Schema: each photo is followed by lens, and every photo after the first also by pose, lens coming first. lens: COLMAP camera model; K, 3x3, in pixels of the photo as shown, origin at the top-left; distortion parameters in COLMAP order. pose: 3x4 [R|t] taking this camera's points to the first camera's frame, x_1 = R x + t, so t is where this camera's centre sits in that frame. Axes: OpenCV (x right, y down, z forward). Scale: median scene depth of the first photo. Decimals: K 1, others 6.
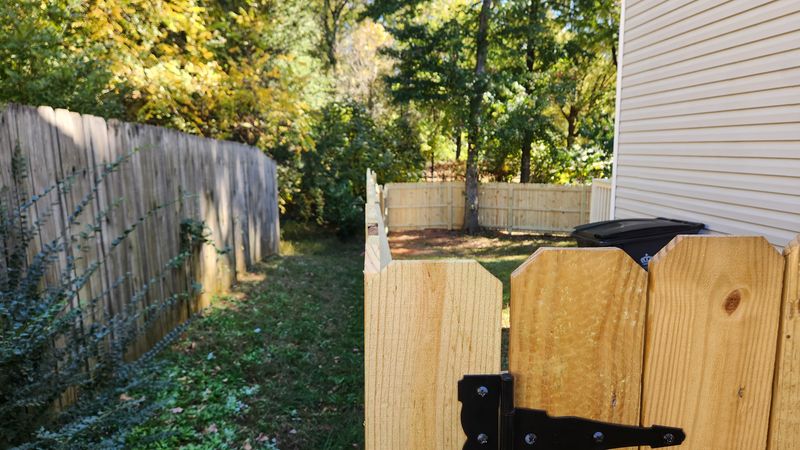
lens RADIAL K [[533.7, 0, 397.1], [0, 533.7, 212.4], [0, 0, 1]] dist [0.093402, -0.096458]
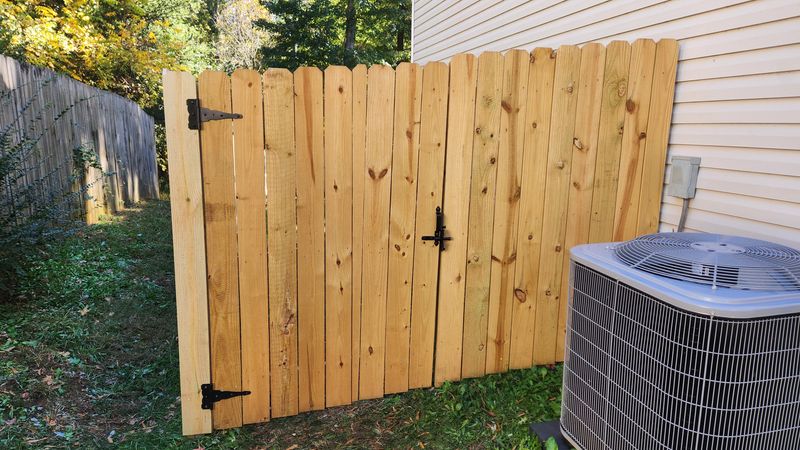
lens RADIAL K [[533.7, 0, 397.1], [0, 533.7, 212.4], [0, 0, 1]] dist [0.093402, -0.096458]
pose [[0.981621, -0.013709, 0.190349, 0.053391], [0.006322, 0.999205, 0.039359, 0.059862], [-0.190738, -0.037432, 0.980927, -0.208228]]
